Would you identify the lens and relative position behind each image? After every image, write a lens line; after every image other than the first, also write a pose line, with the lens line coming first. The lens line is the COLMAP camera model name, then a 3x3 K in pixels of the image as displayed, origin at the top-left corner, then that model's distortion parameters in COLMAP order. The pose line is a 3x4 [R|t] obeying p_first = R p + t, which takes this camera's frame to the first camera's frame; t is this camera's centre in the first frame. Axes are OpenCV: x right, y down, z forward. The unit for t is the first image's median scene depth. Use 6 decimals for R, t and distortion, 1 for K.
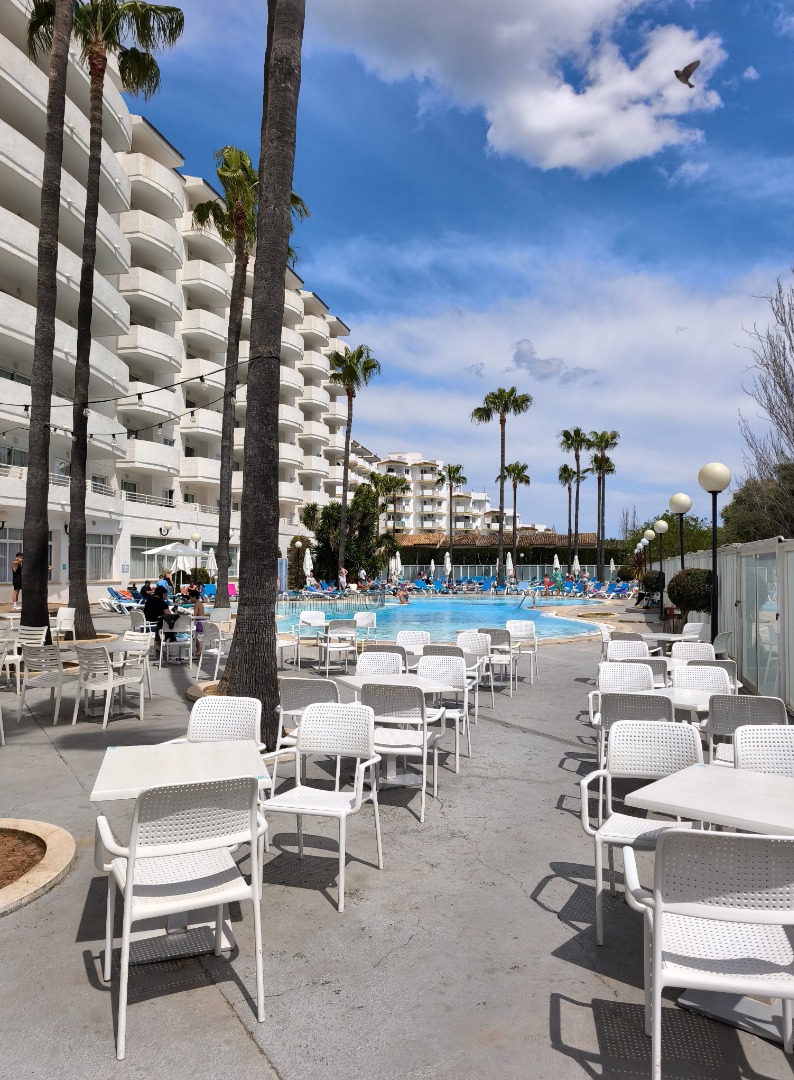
lens RADIAL K [[763.9, 0, 397.0], [0, 763.9, 540.0], [0, 0, 1]] dist [0.005296, -0.000086]
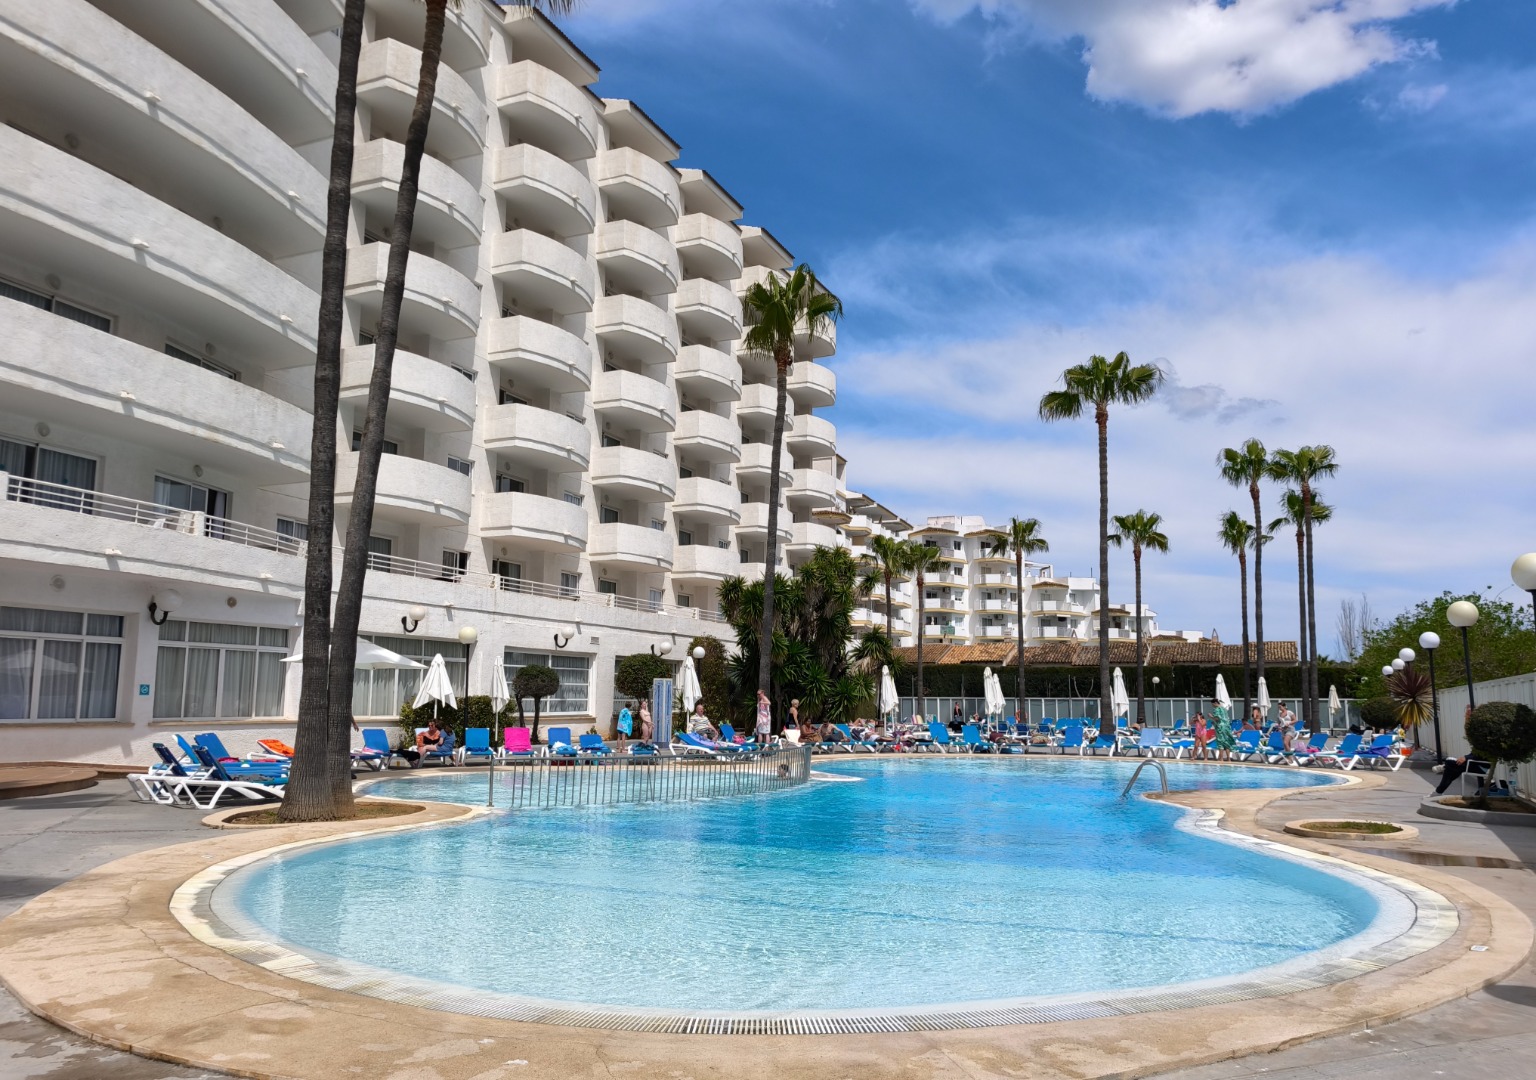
lens RADIAL K [[1089.4, 0, 767.8], [0, 1089.4, 568.5], [0, 0, 1]] dist [-0.008056, -0.000963]
pose [[0.982207, -0.018456, -0.186894, 0.041351], [0.001703, 0.995994, -0.089406, 0.010413], [0.187796, 0.087497, 0.978303, 0.192184]]
